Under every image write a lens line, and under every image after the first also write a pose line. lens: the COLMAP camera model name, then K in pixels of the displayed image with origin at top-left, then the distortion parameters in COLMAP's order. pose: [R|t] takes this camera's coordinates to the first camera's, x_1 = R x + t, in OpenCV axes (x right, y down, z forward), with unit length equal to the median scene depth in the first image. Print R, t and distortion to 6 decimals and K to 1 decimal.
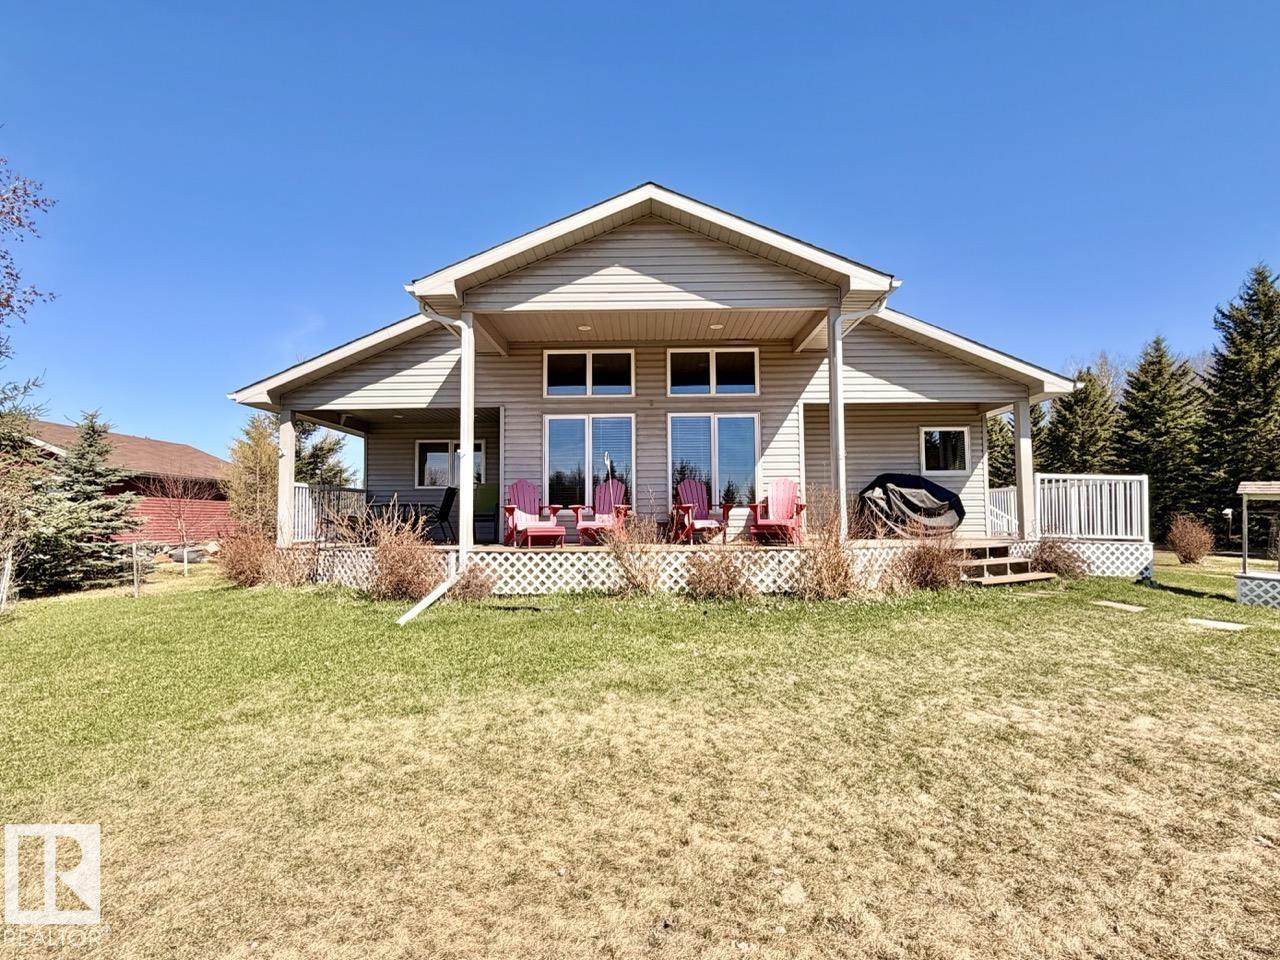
lens RADIAL K [[672.4, 0, 640.0], [0, 672.4, 480.0], [0, 0, 1]] dist [0.001817, 0.001026]
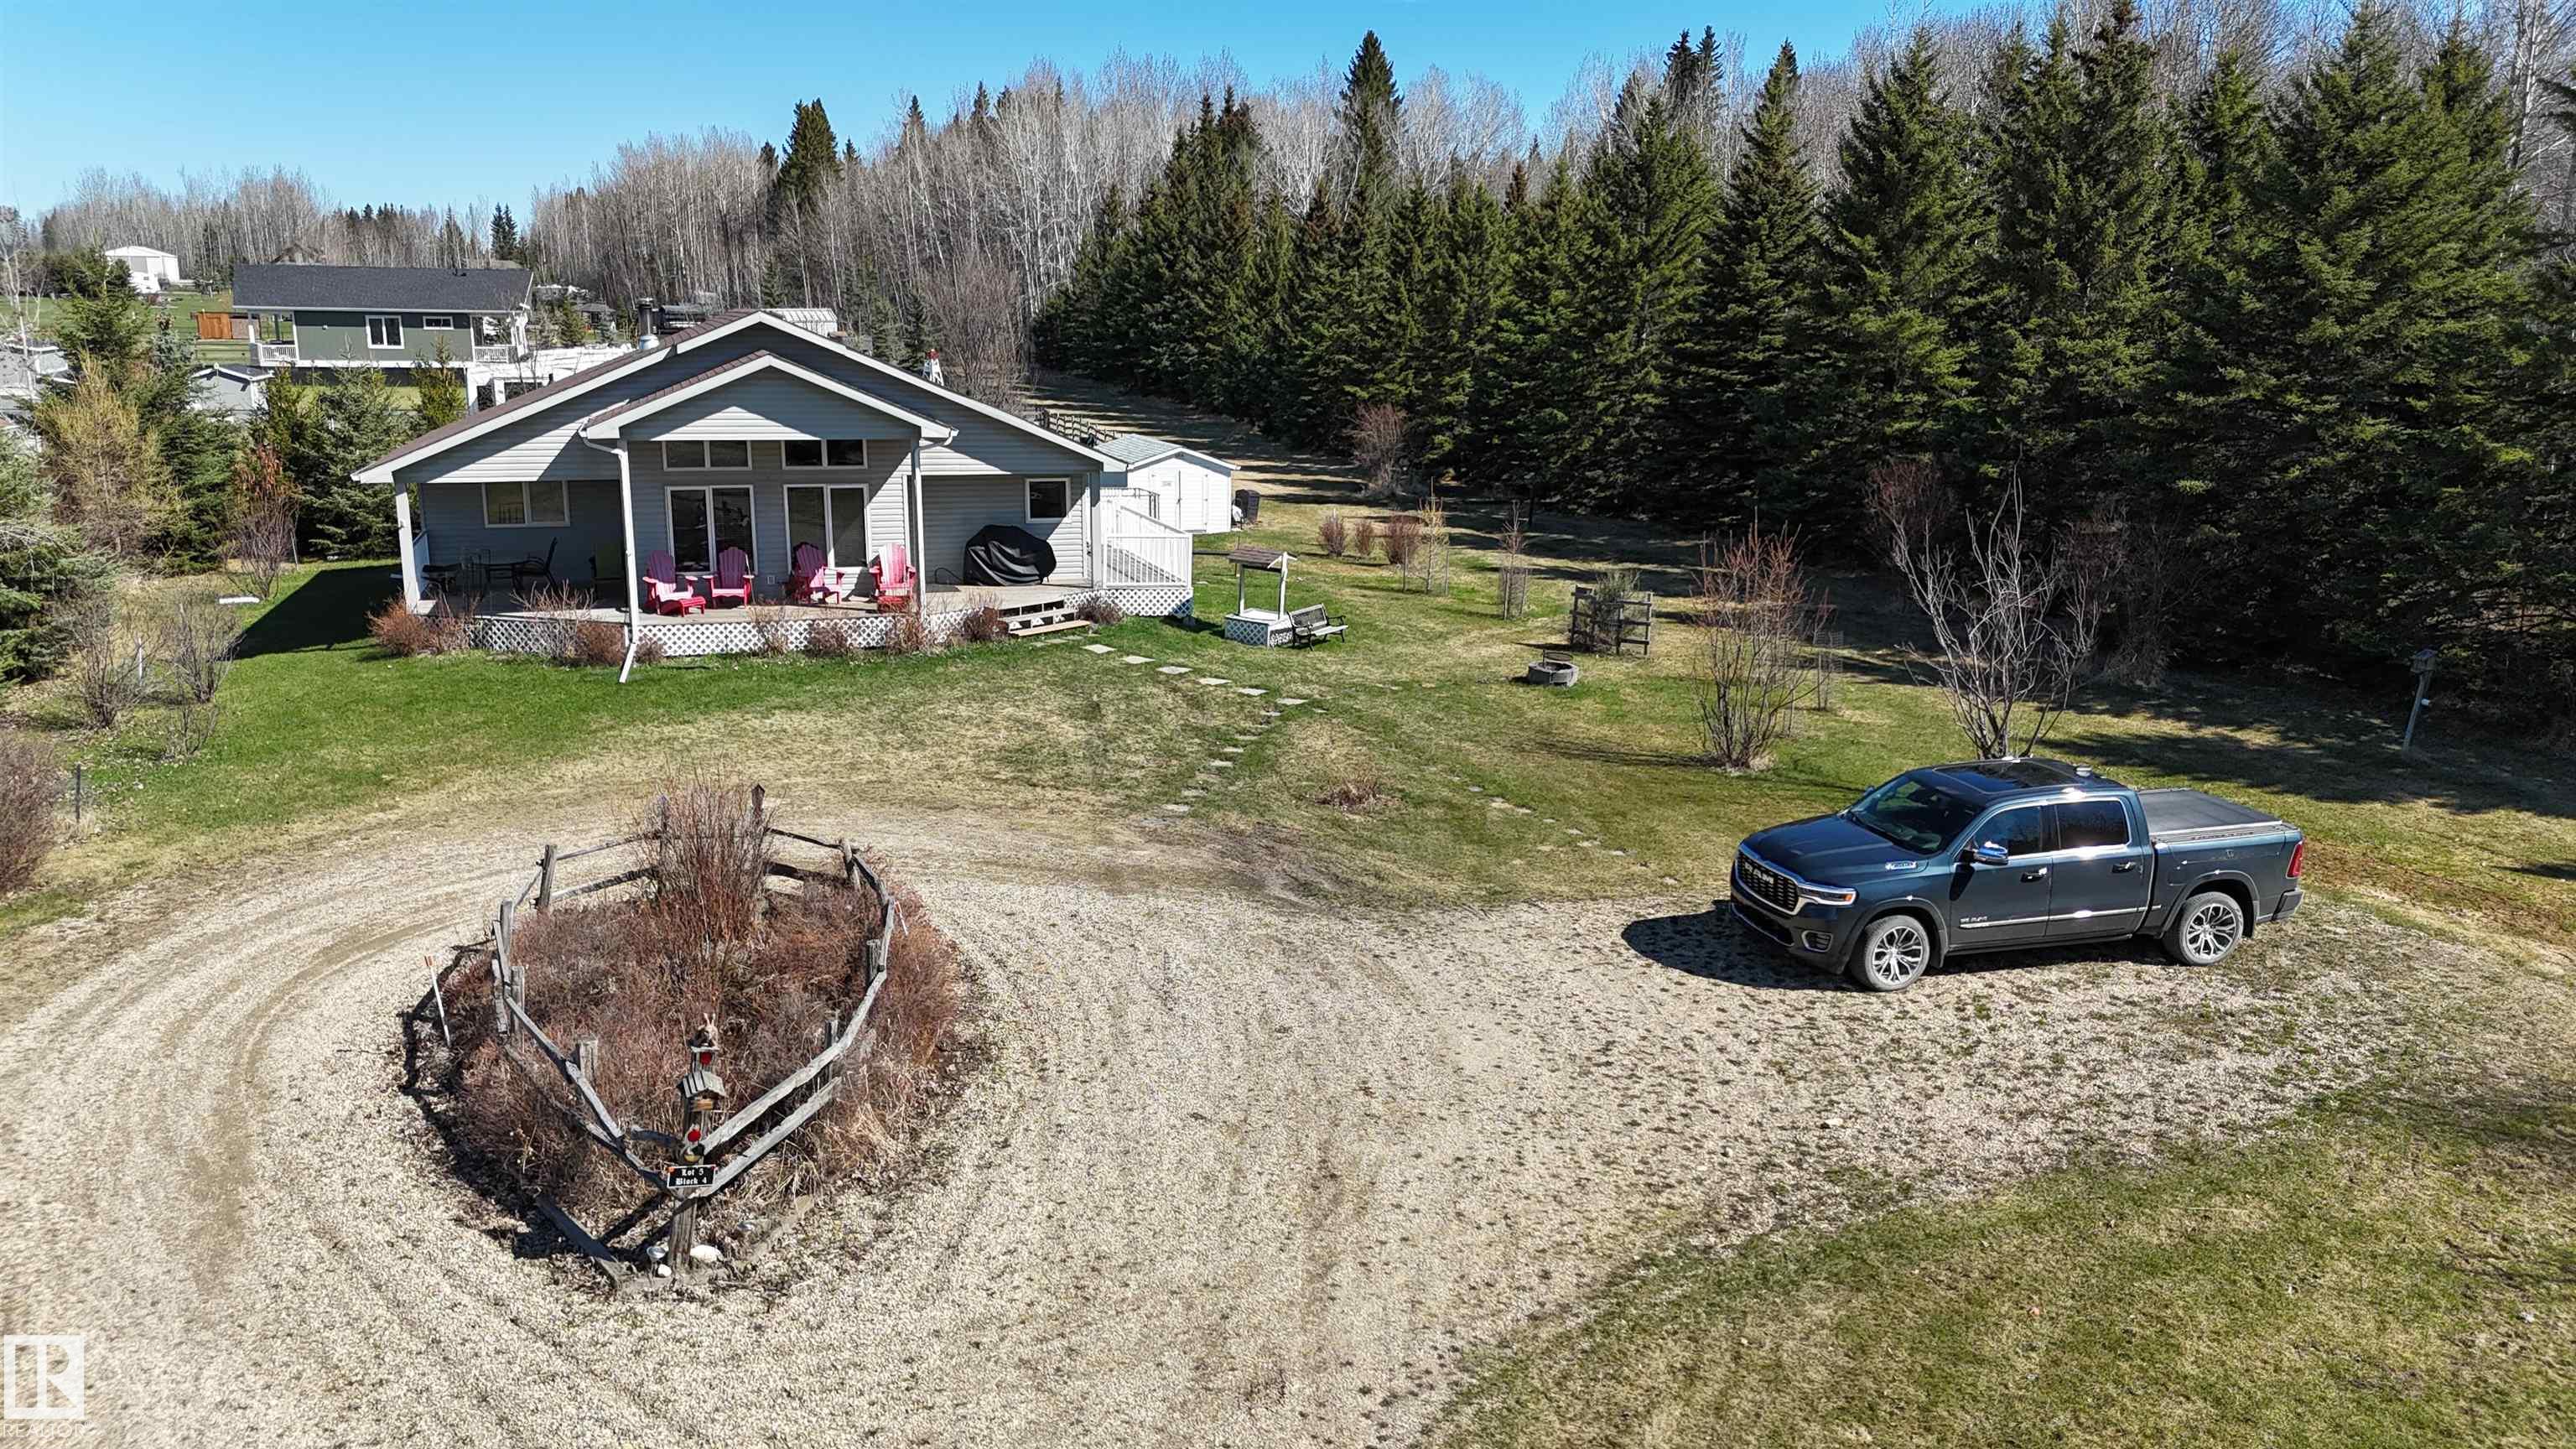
lens RADIAL K [[1866.0, 0, 1293.6], [0, 1866.0, 750.3], [0, 0, 1]] dist [0.093091, -0.104426]
pose [[0.945626, -0.059276, 0.319809, -0.387102], [-0.034411, 0.959503, 0.279590, -1.227610], [-0.323431, -0.275392, 0.905291, -4.730310]]
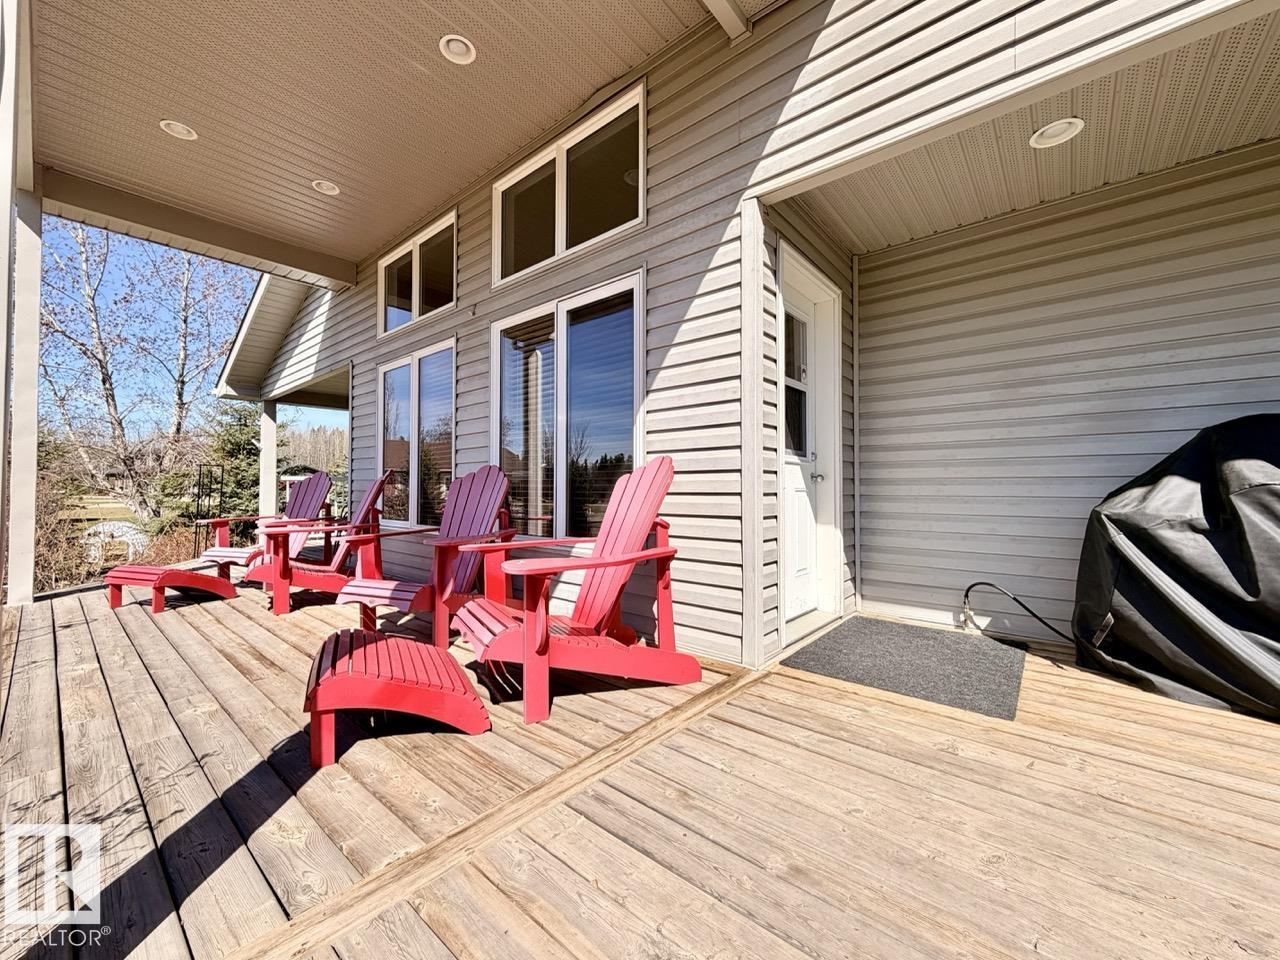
lens RADIAL K [[509.0, 0, 640.0], [0, 509.0, 480.0], [0, 0, 1]] dist [0.000230, 0.000013]
pose [[0.771502, -0.004234, -0.636213, 0.724404], [0.031693, 0.998992, 0.031784, 0.000390], [0.635437, -0.044685, 0.770858, 1.665724]]
